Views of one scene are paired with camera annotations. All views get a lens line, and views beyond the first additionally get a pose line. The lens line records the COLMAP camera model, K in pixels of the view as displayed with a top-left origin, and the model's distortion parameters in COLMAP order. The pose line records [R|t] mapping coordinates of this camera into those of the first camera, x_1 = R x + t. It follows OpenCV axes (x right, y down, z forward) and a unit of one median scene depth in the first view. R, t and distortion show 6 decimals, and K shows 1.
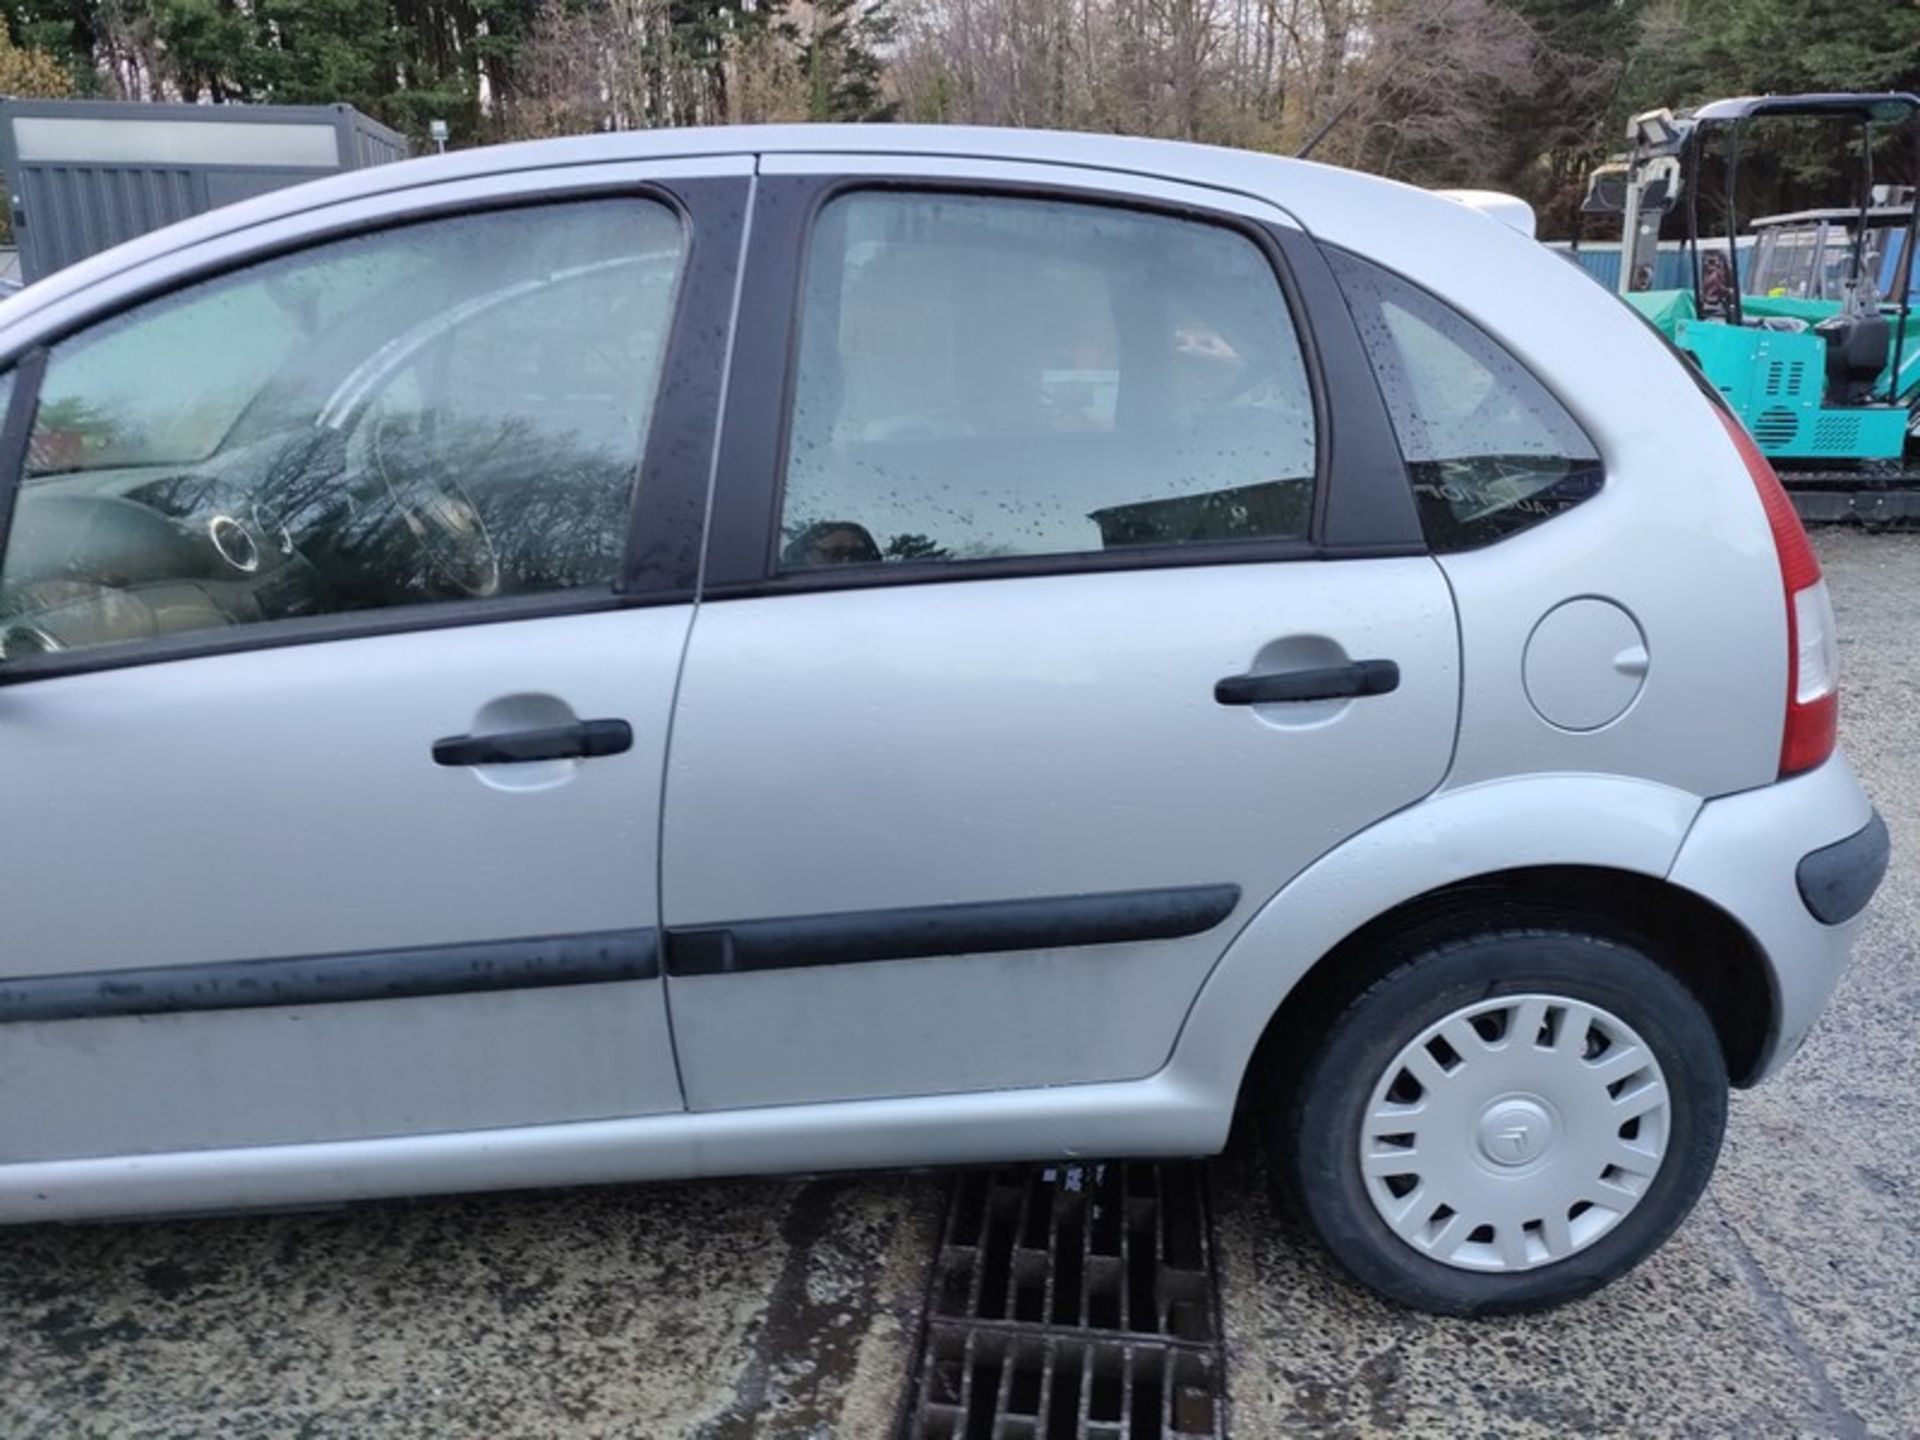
lens RADIAL K [[1394.5, 0, 962.8], [0, 1394.5, 708.9], [0, 0, 1]] dist [0.059908, -0.050458]
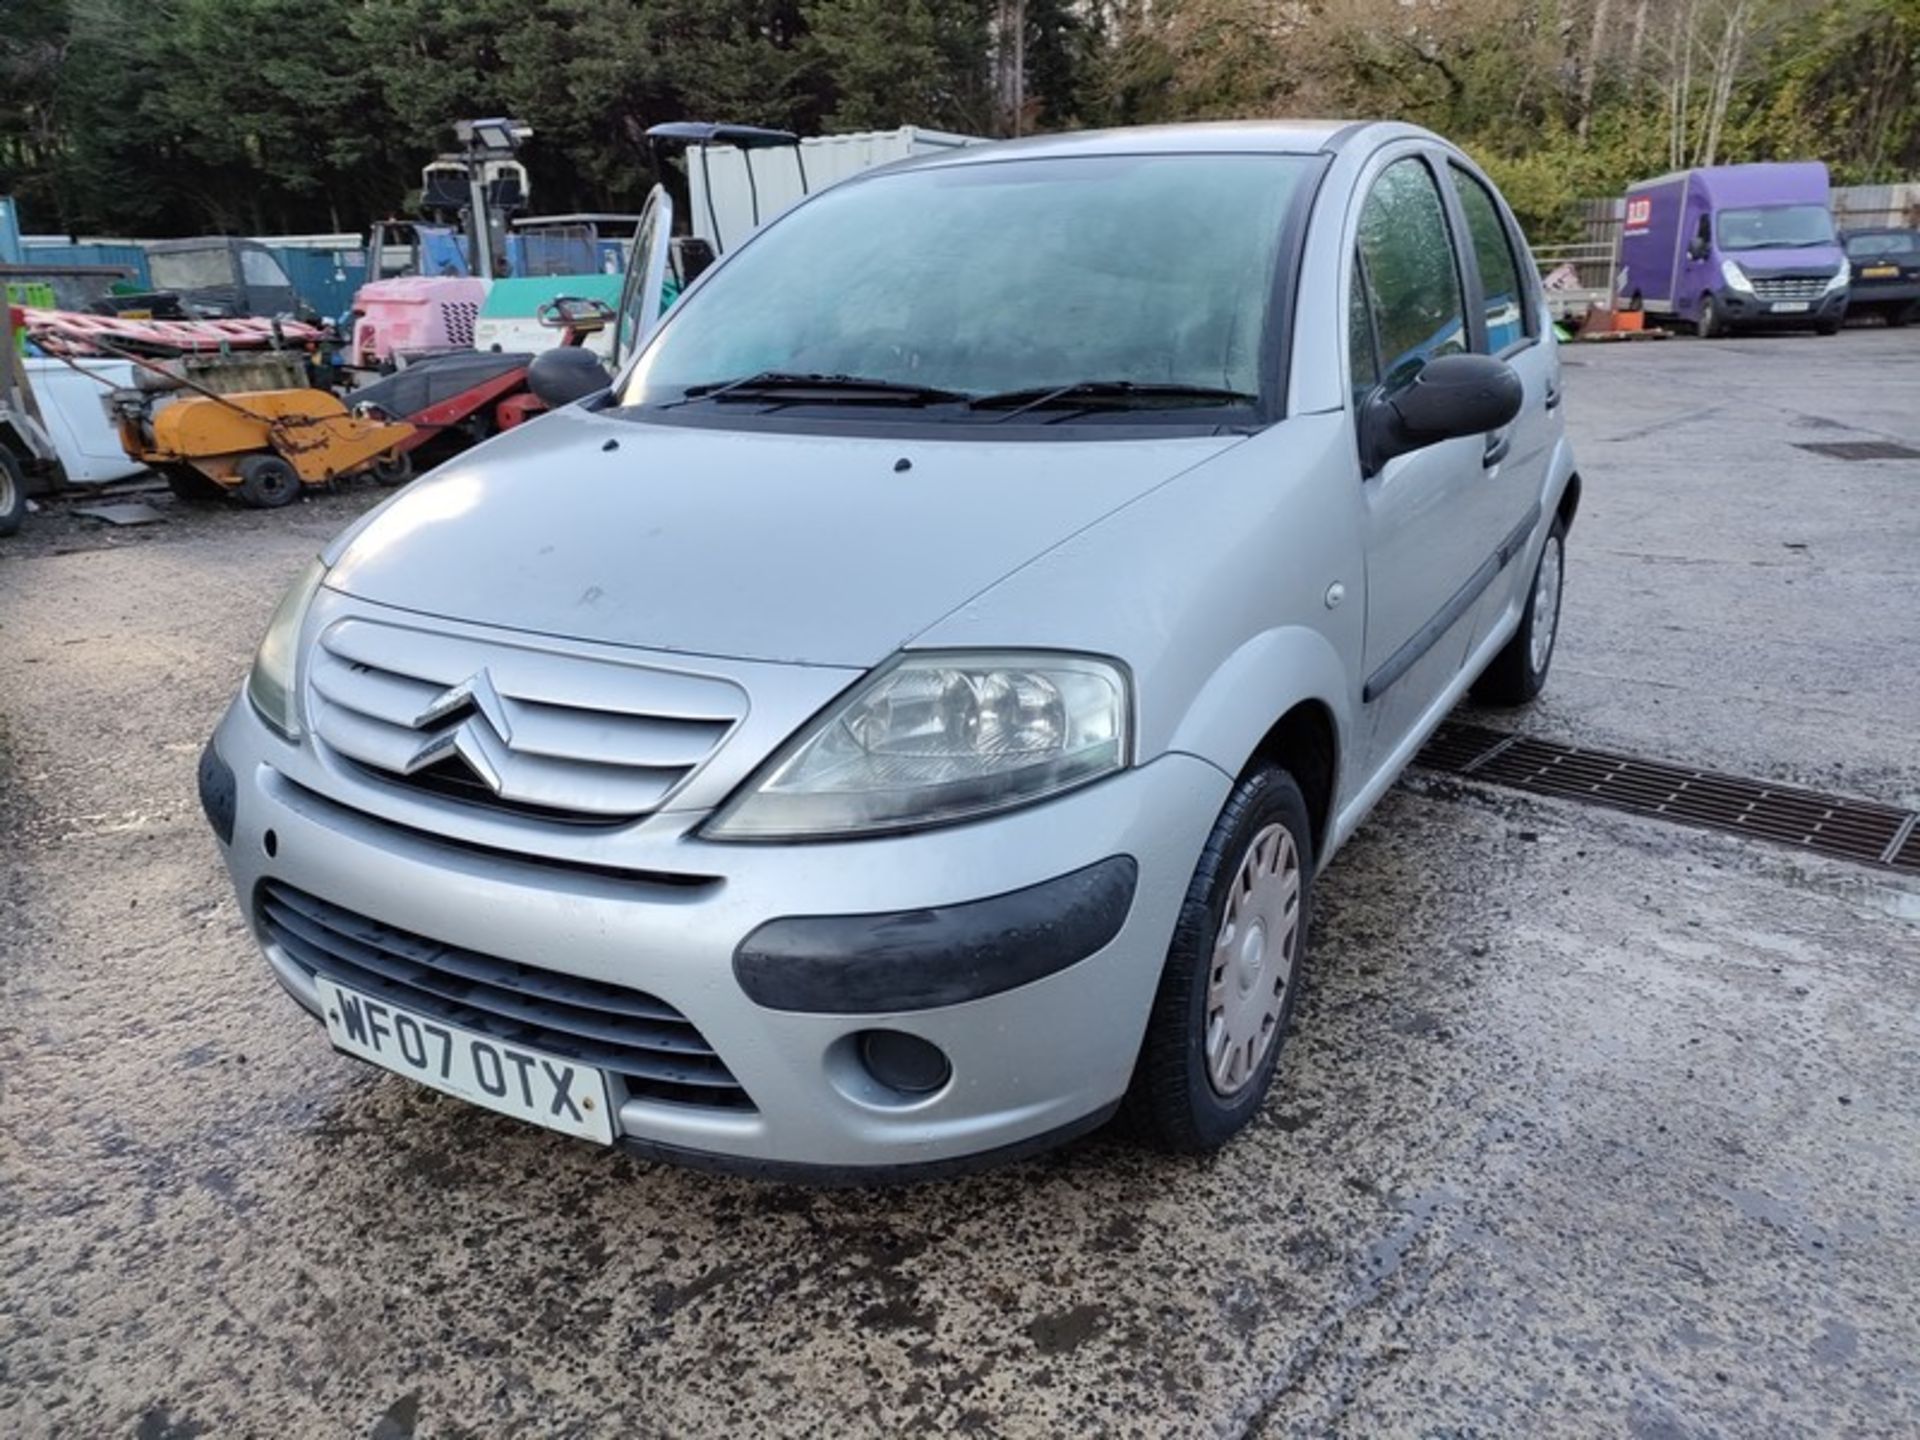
lens RADIAL K [[1394.5, 0, 958.2], [0, 1394.5, 710.7], [0, 0, 1]] dist [0.059908, -0.050458]
pose [[0.553335, -0.241203, 0.797271, -1.914900], [0.241991, 0.962423, 0.123217, -0.040381], [-0.797032, 0.124753, 0.590911, 0.422556]]
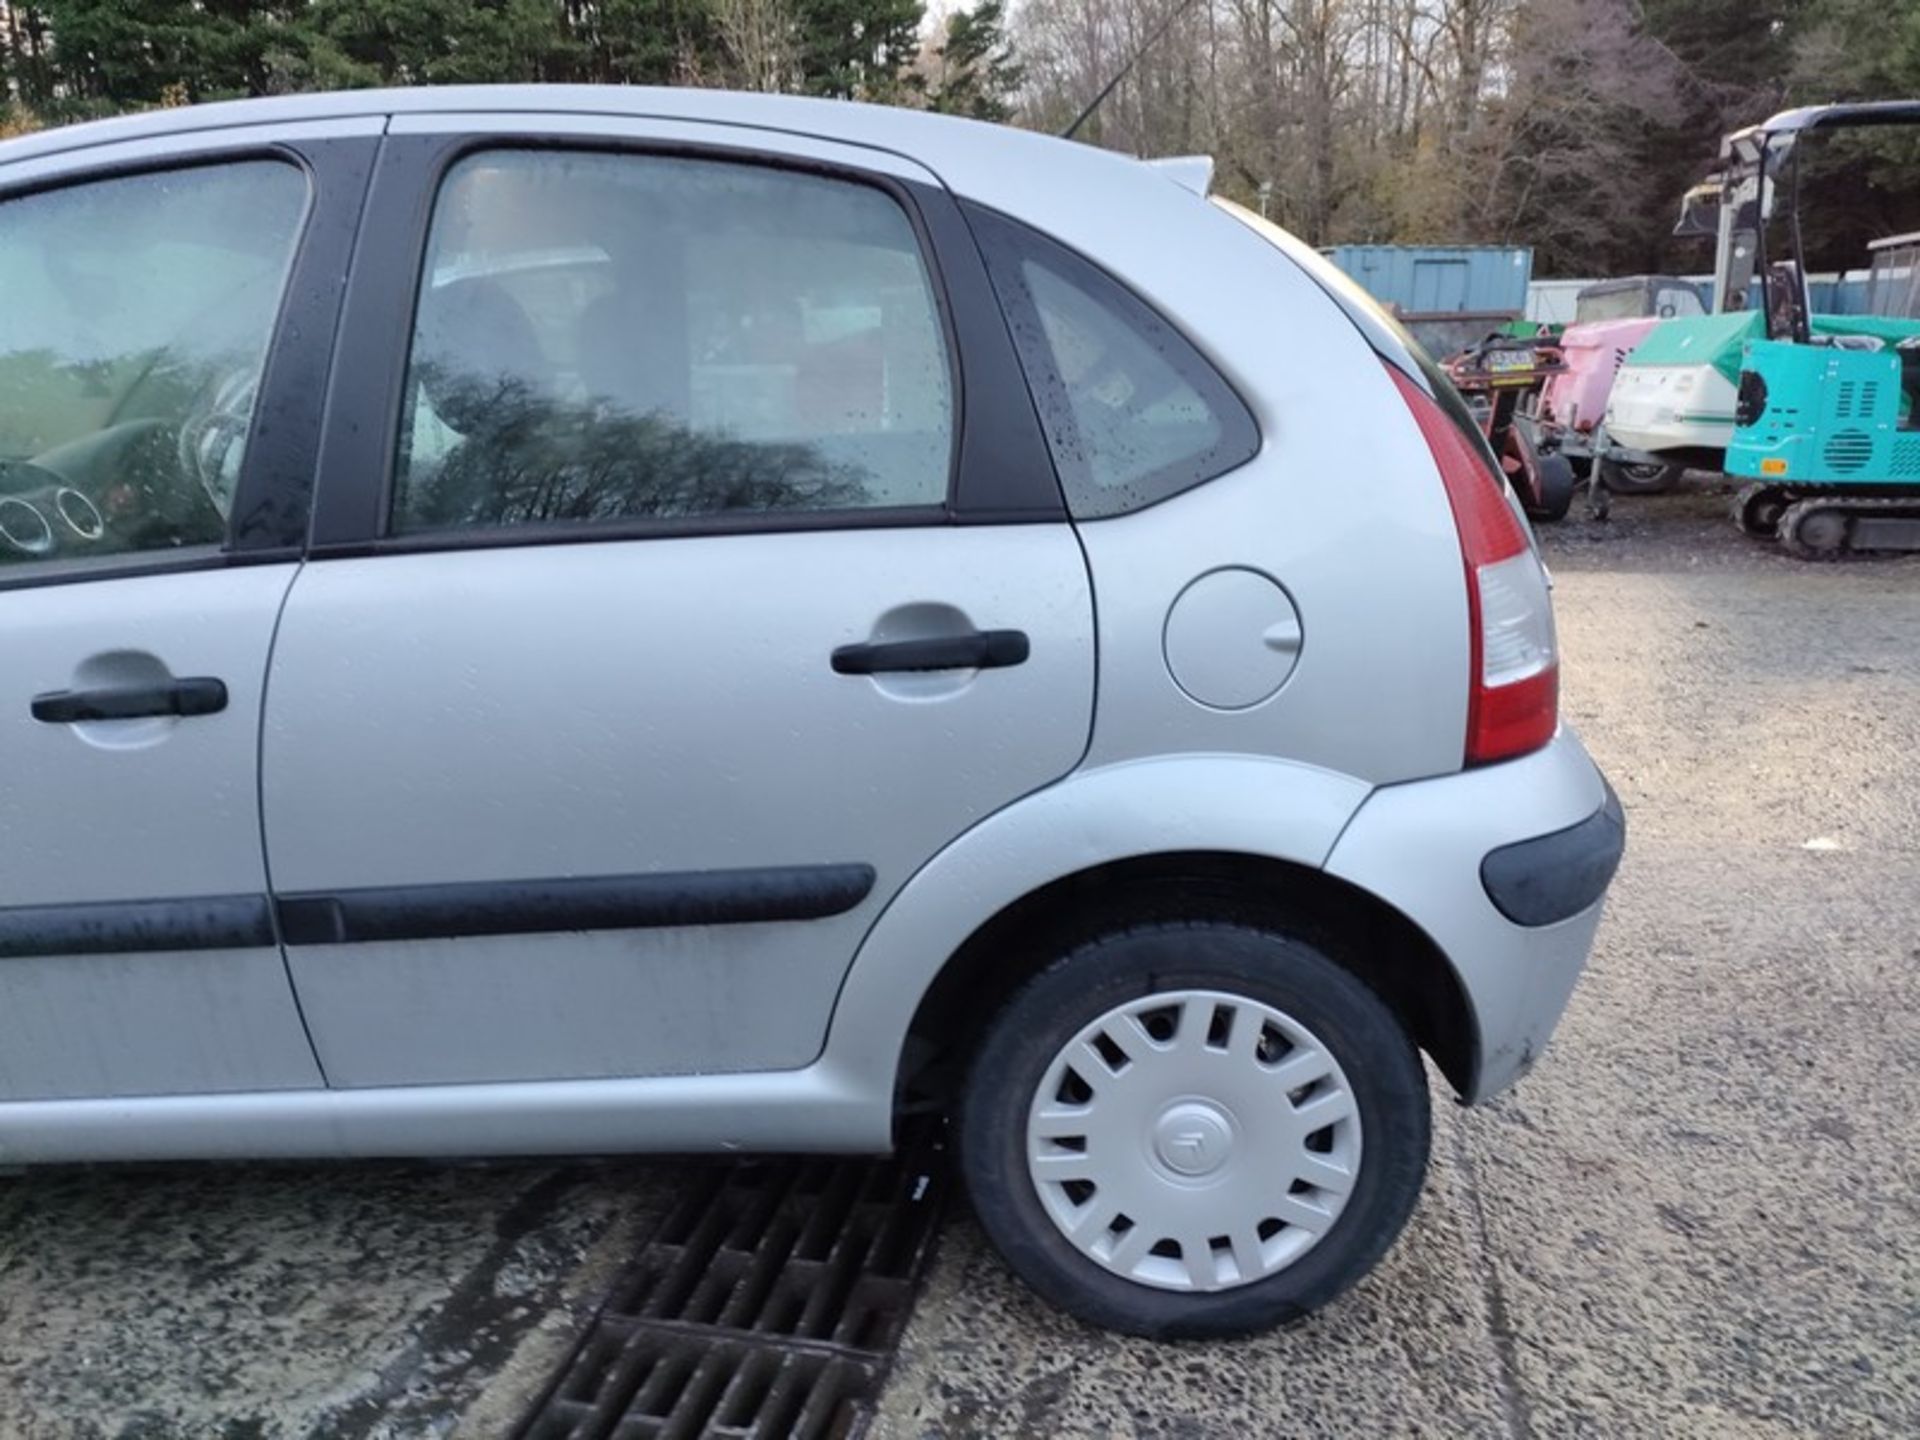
lens RADIAL K [[1394.5, 0, 972.0], [0, 1394.5, 713.6], [0, 0, 1]] dist [0.059908, -0.050458]
pose [[0.996071, 0.014278, -0.087402, 0.314164], [-0.016571, 0.999536, -0.025574, 0.041160], [0.086997, 0.026922, 0.995845, 0.046049]]
